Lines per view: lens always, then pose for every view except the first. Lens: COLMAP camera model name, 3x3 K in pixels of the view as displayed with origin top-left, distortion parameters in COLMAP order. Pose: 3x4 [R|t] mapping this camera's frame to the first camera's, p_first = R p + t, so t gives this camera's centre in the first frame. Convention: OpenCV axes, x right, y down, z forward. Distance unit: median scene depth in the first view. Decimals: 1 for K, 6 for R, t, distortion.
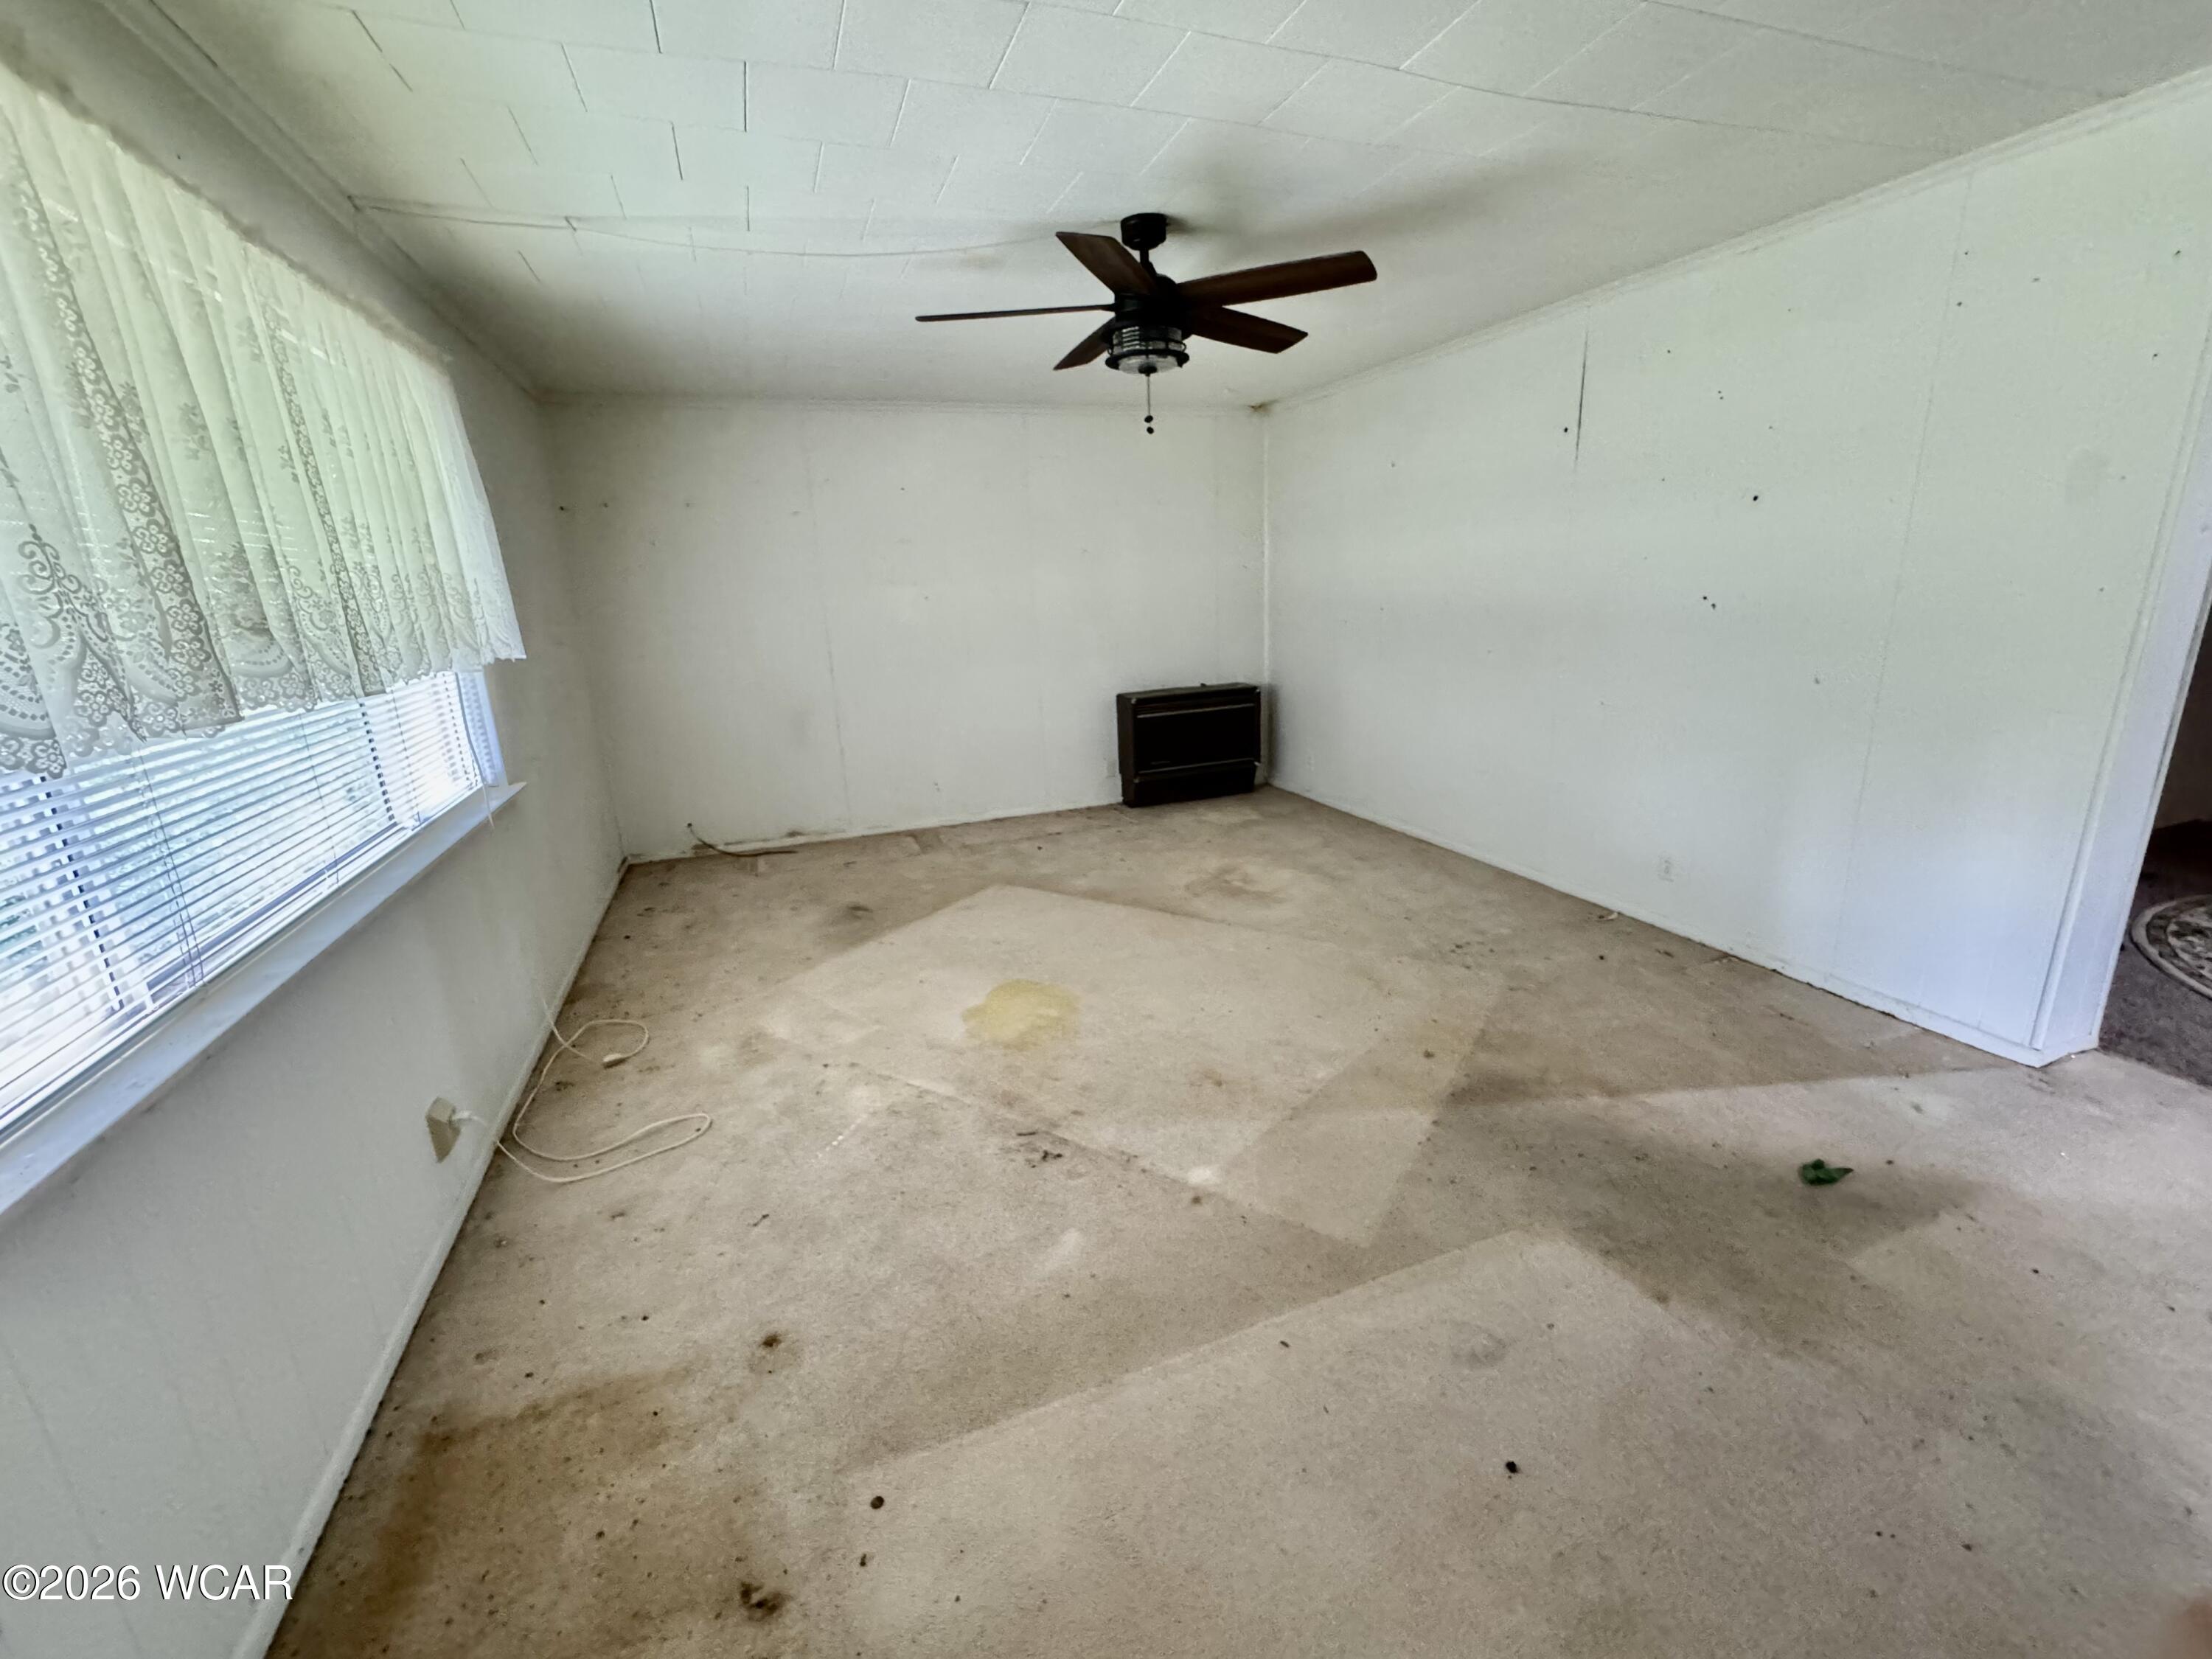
lens RADIAL K [[910.4, 0, 1105.0], [0, 910.4, 834.3], [0, 0, 1]] dist [-0.001651, -0.000019]
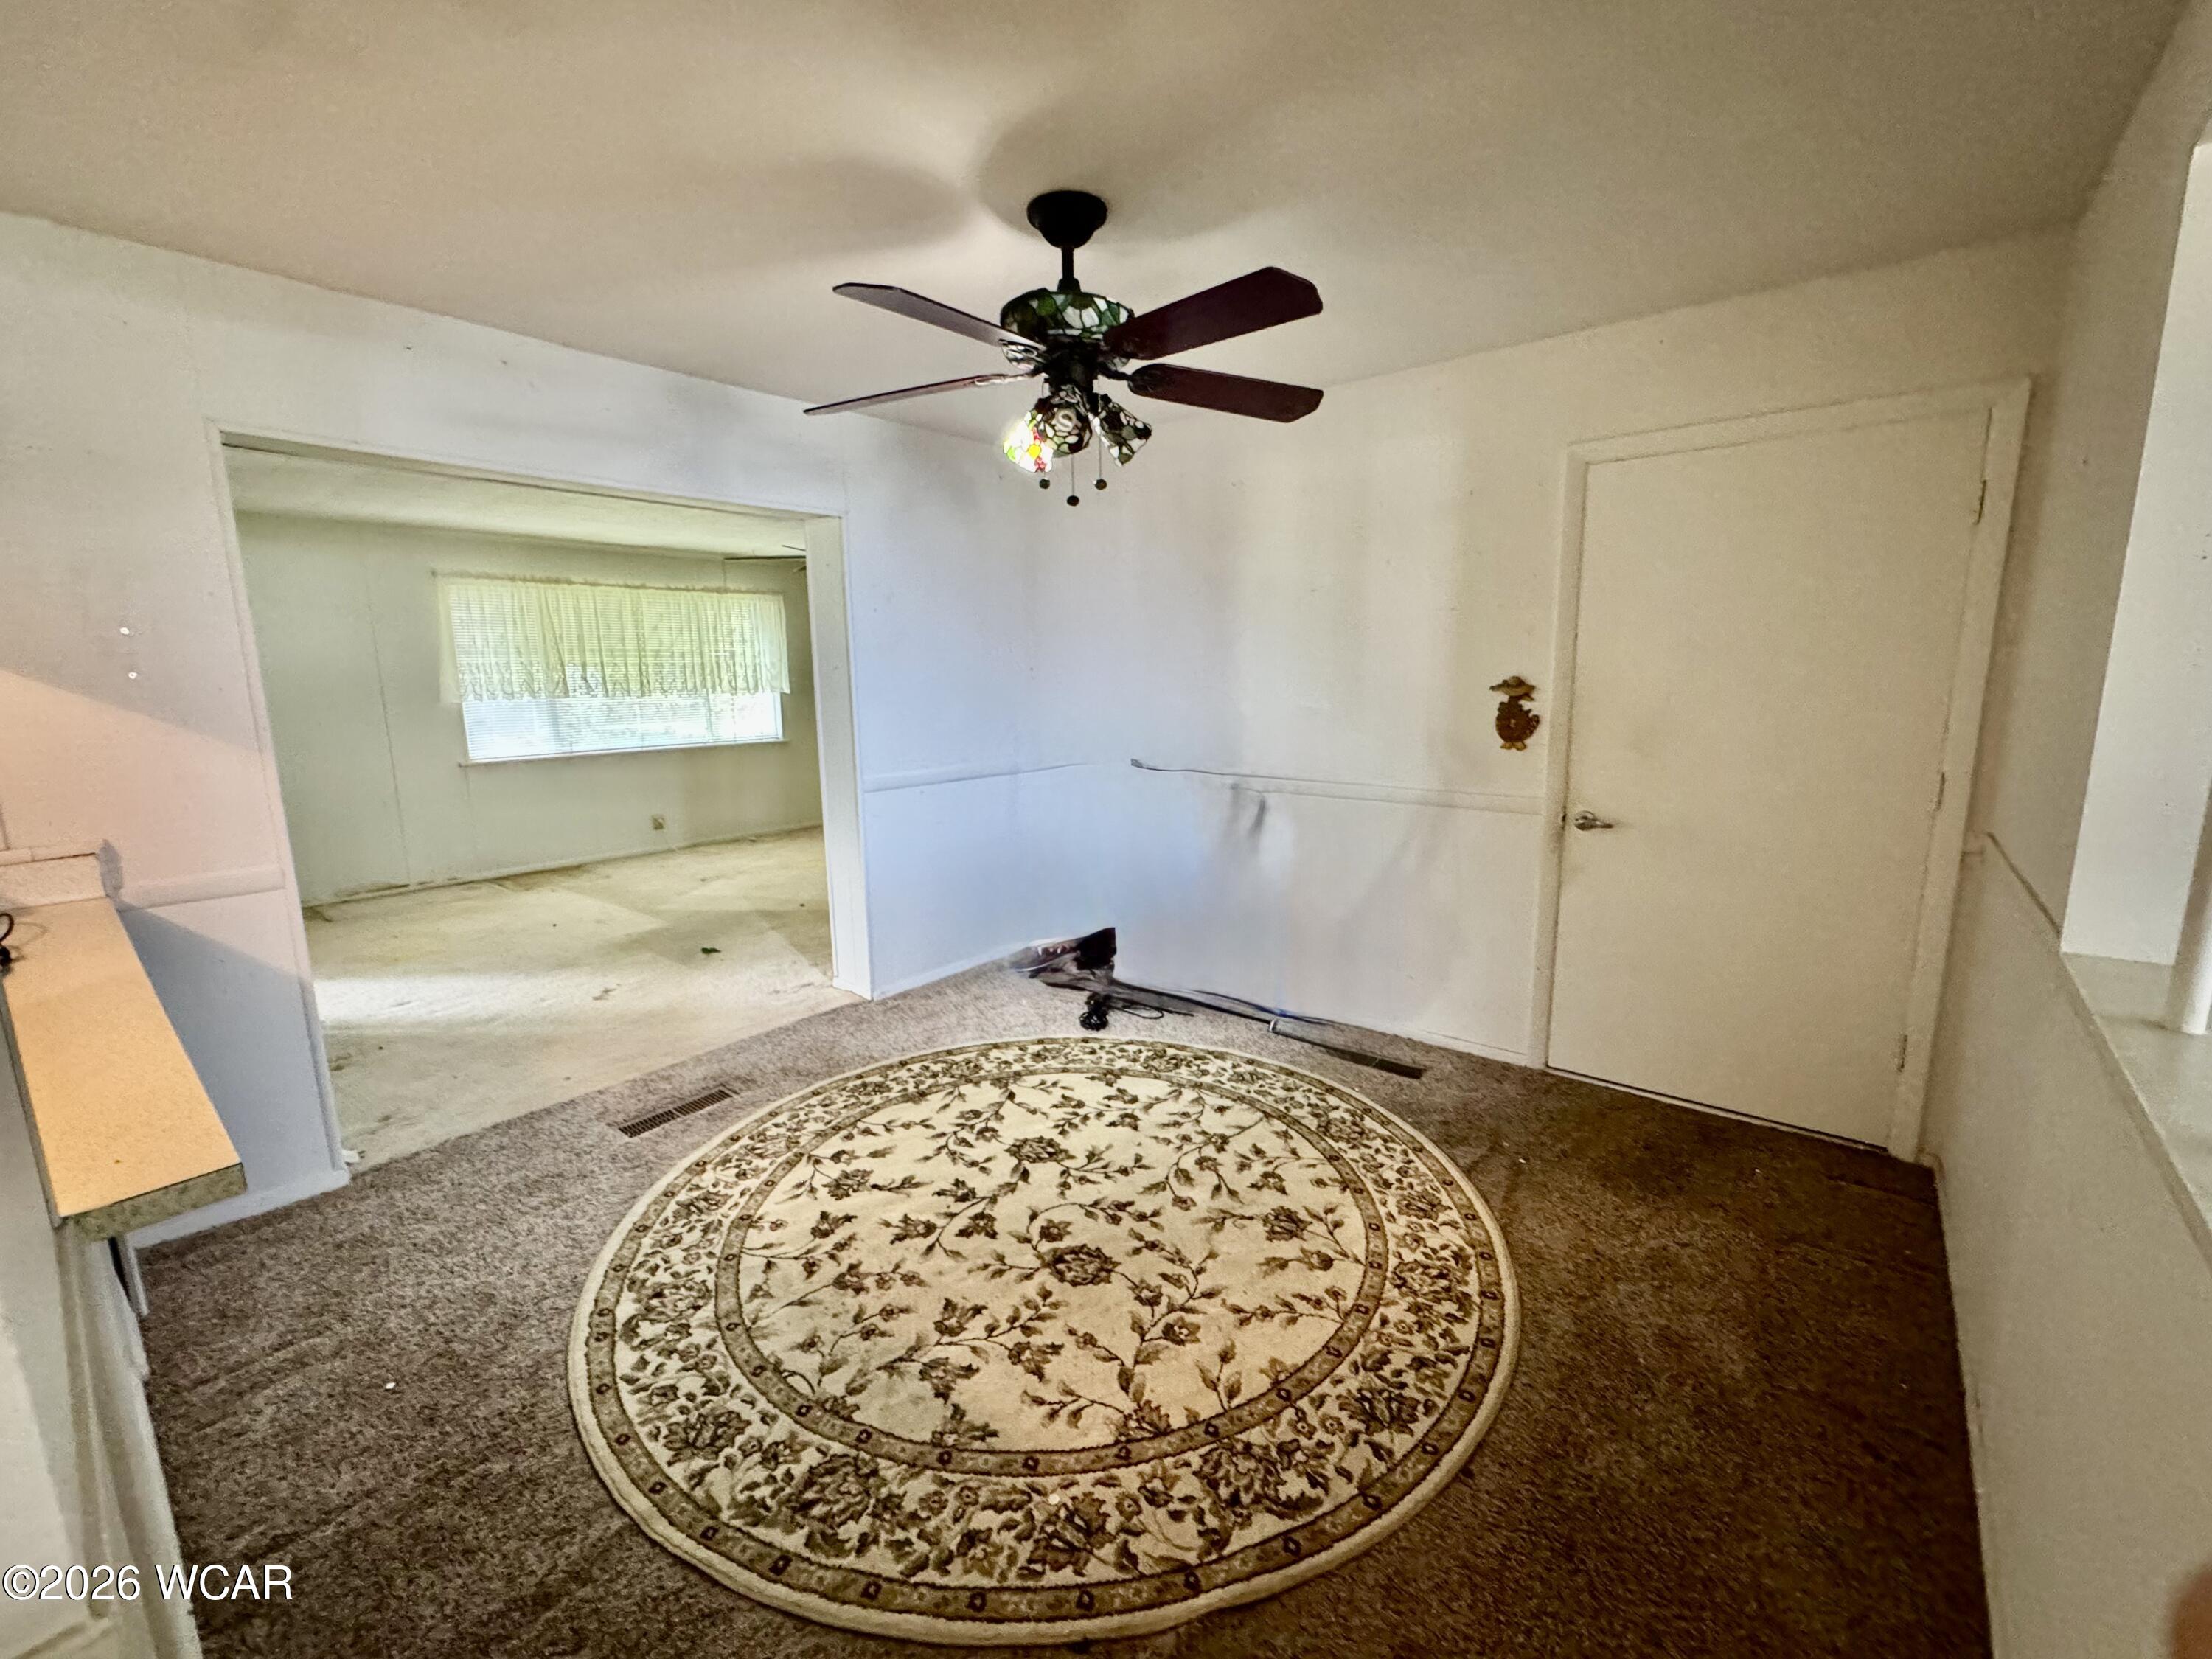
lens RADIAL K [[910.4, 0, 1102.6], [0, 910.4, 827.1], [0, 0, 1]] dist [-0.001651, -0.000019]
pose [[0.504474, 0.178262, -0.844825, 1.890919], [-0.238090, 0.969240, 0.062343, -0.171918], [0.829952, 0.169694, 0.531398, 0.348657]]
